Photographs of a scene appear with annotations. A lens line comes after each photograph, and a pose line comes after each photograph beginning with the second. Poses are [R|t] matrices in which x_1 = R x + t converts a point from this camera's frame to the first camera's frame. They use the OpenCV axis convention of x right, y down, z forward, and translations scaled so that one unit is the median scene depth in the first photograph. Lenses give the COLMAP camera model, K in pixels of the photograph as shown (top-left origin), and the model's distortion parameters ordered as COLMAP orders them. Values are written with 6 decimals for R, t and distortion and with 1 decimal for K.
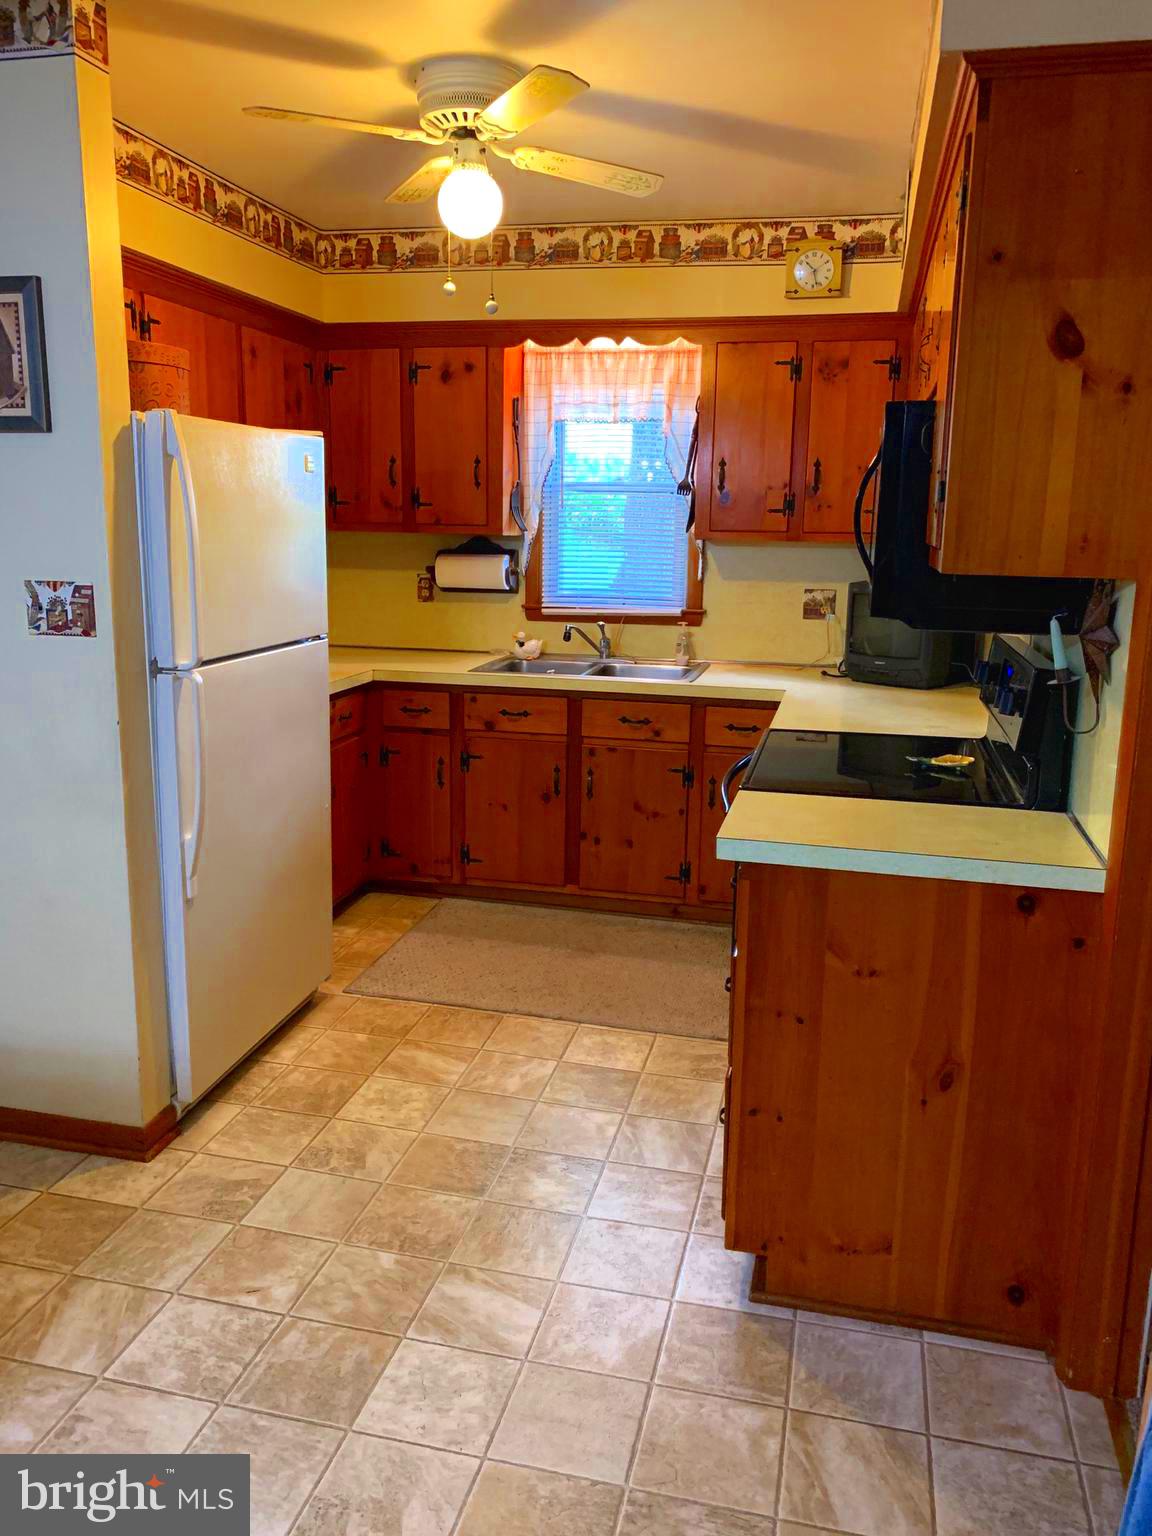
lens RADIAL K [[1175.7, 0, 588.0], [0, 1175.7, 766.1], [0, 0, 1]] dist [0.031502, -0.041007]
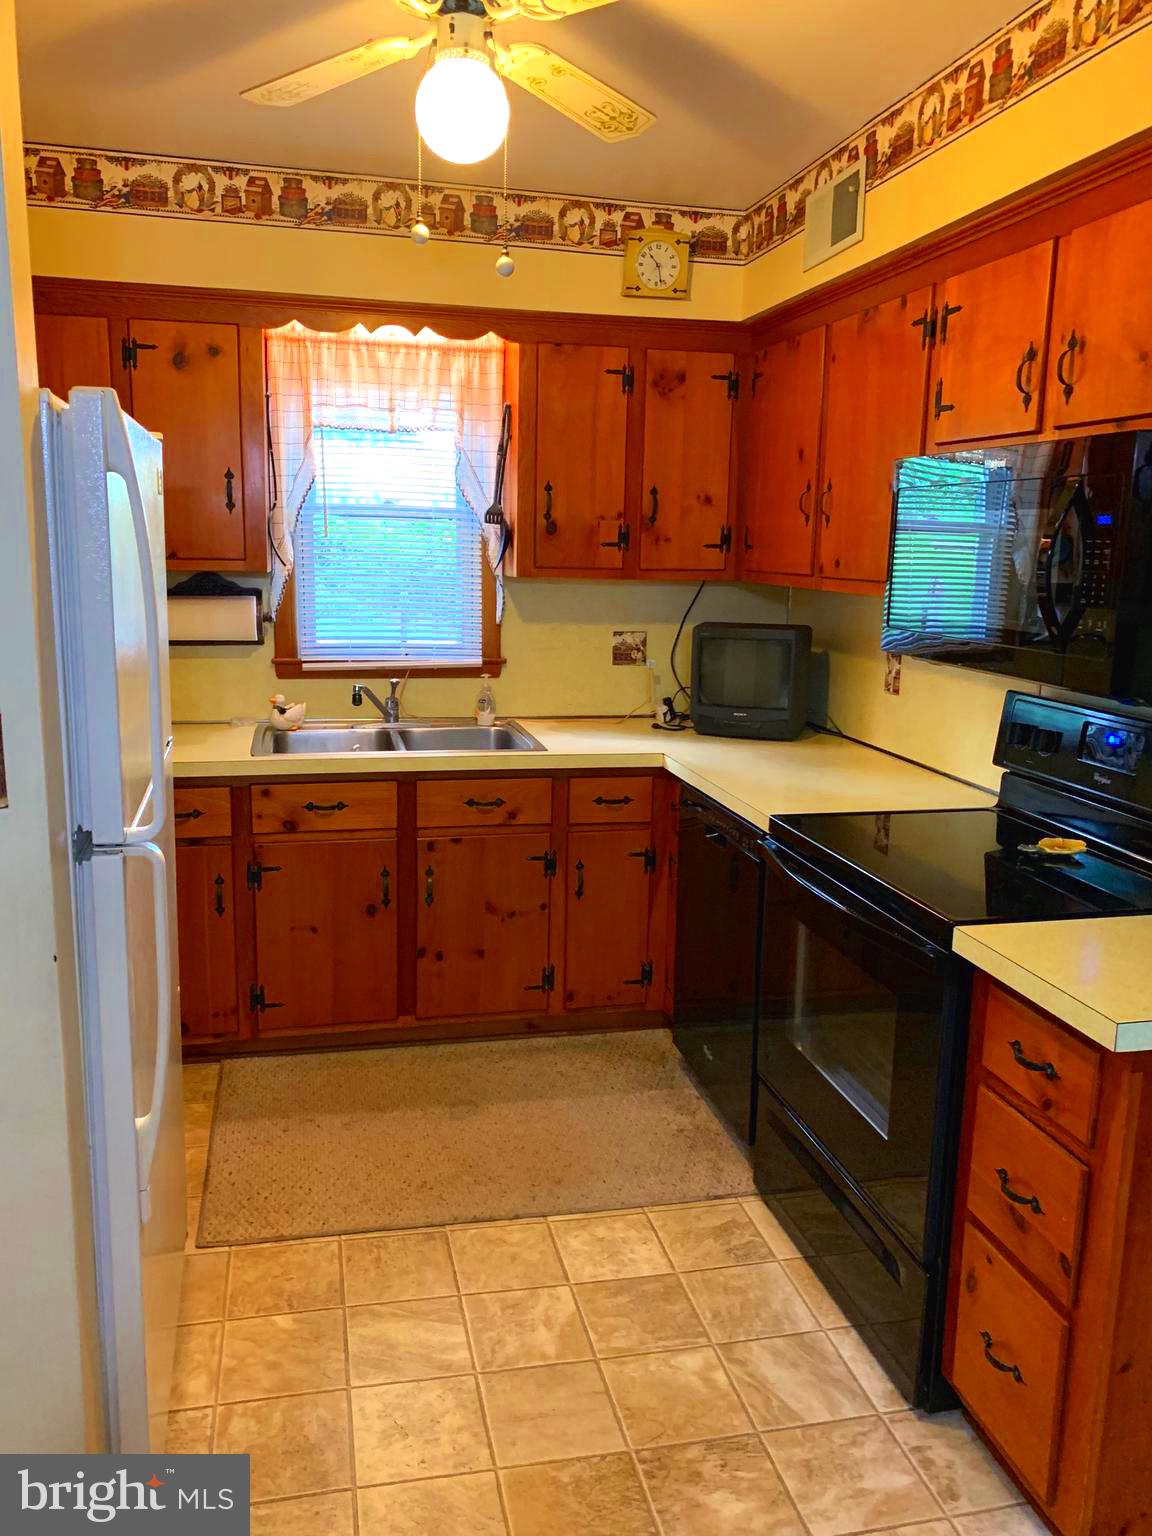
lens RADIAL K [[1175.7, 0, 562.5], [0, 1175.7, 767.4], [0, 0, 1]] dist [0.031502, -0.041007]
pose [[0.901697, -0.081135, 0.424689, -0.247425], [0.084978, 0.996333, 0.009921, -0.065282], [-0.423937, 0.027143, 0.905285, 0.242652]]
